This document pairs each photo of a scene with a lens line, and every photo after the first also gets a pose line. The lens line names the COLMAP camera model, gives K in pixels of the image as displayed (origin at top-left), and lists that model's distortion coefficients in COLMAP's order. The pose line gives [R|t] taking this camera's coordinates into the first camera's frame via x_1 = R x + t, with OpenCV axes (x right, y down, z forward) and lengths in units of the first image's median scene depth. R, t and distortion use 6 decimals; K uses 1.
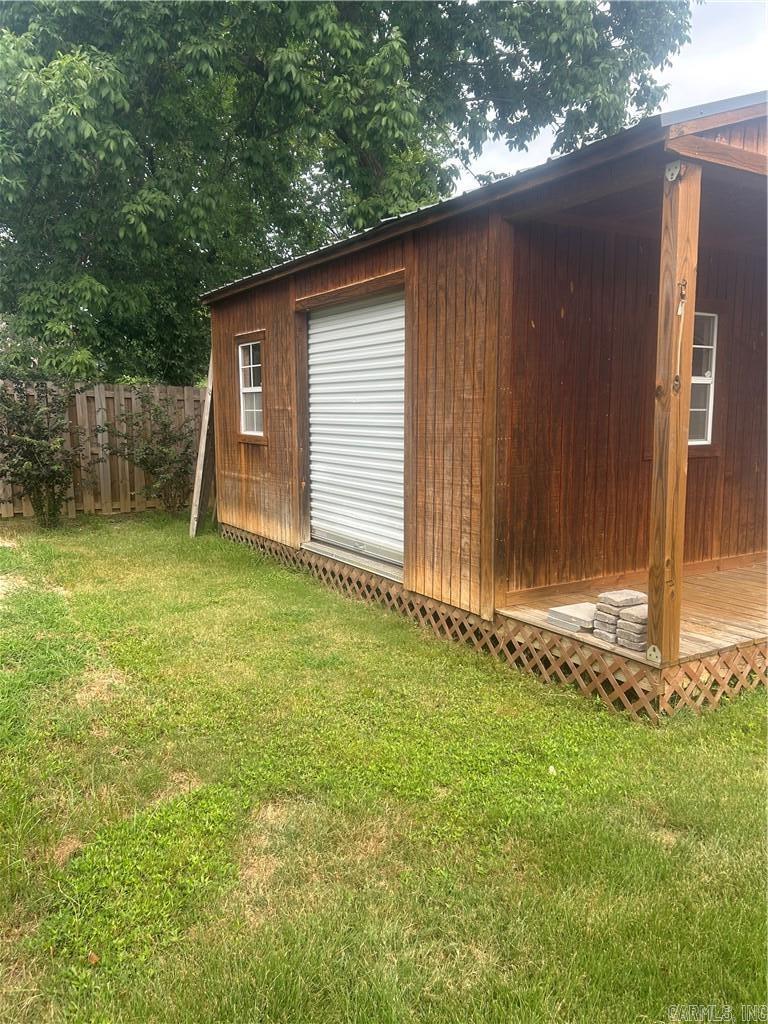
lens RADIAL K [[770.8, 0, 382.9], [0, 770.8, 512.9], [0, 0, 1]] dist [0.055050, -0.005311]
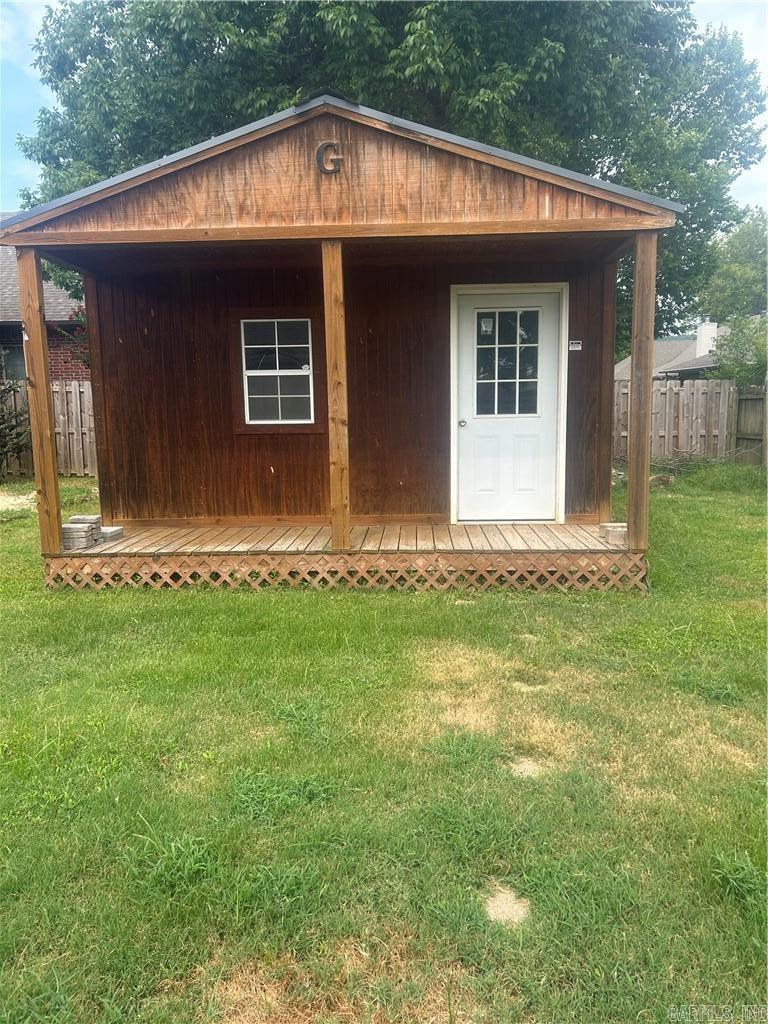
lens RADIAL K [[770.8, 0, 382.1], [0, 770.8, 505.0], [0, 0, 1]] dist [0.055050, -0.005311]
pose [[0.836610, 0.049766, -0.545533, 1.393602], [-0.057346, 0.998349, 0.003130, 0.038665], [0.544789, 0.028665, 0.838083, 0.018826]]
